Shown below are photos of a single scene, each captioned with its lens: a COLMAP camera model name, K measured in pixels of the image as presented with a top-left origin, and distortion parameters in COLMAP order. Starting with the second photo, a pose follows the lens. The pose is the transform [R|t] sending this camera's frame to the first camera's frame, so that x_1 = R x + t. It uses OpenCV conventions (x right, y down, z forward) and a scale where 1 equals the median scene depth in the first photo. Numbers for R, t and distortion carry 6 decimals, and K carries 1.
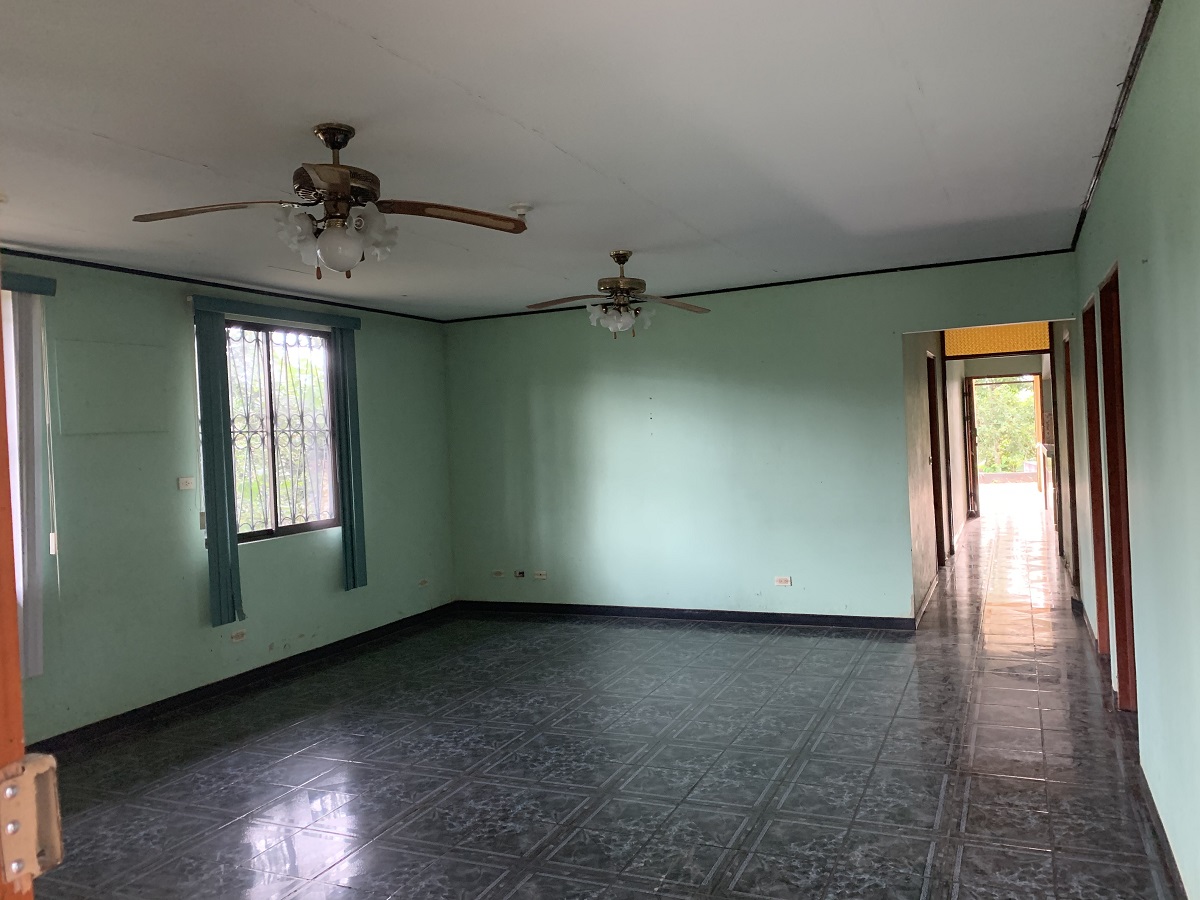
lens RADIAL K [[925.6, 0, 610.7], [0, 925.6, 454.8], [0, 0, 1]] dist [0.013170, -0.009777]
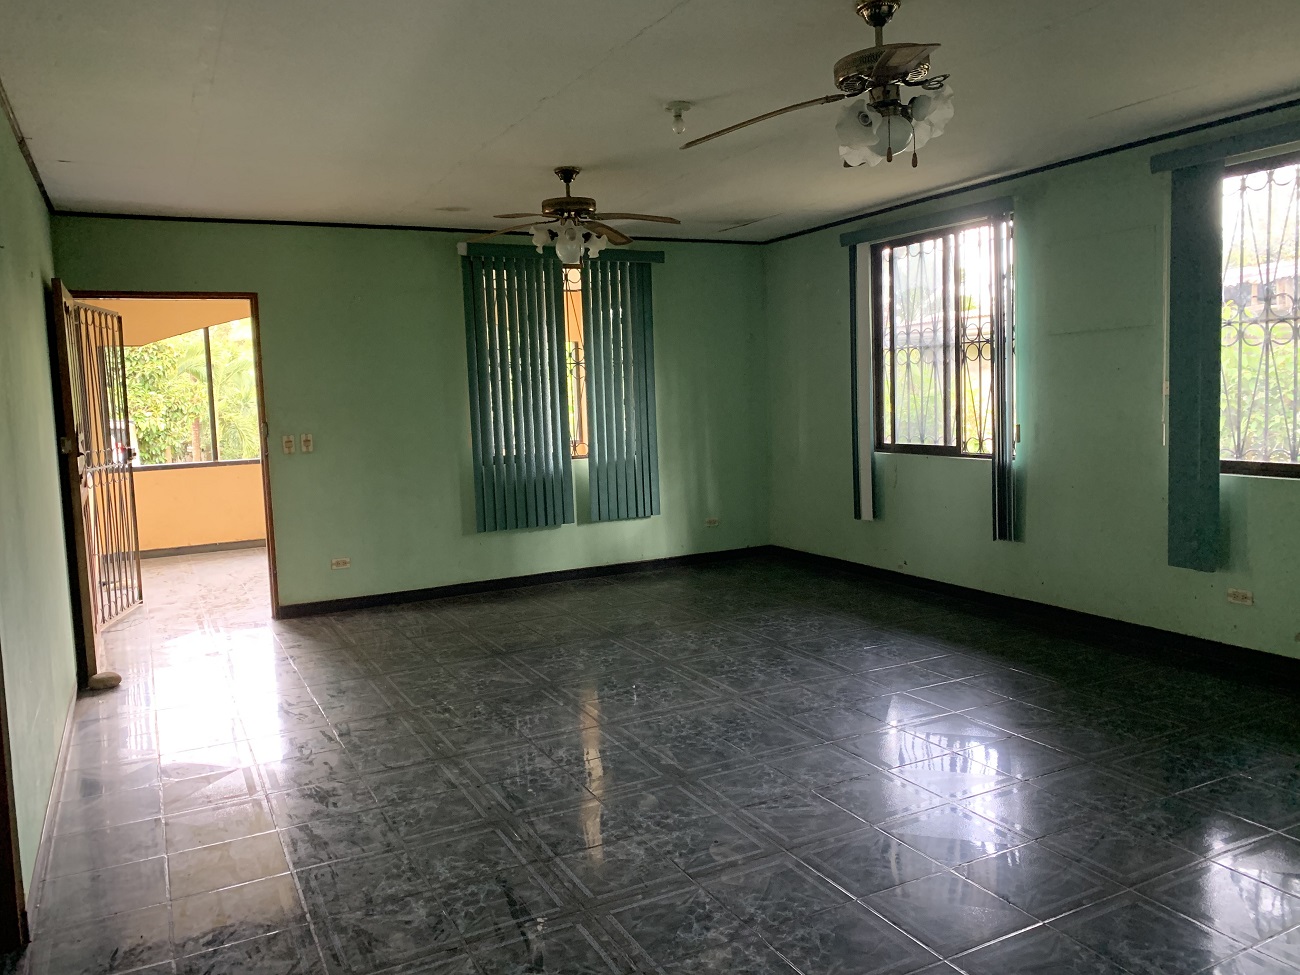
lens RADIAL K [[1002.8, 0, 657.6], [0, 1002.8, 480.6], [0, 0, 1]] dist [0.013170, -0.009777]
pose [[-0.623446, 0.150040, -0.767335, 0.789984], [0.048499, 0.986946, 0.153577, -0.071658], [0.780361, 0.058532, -0.622584, 1.772978]]
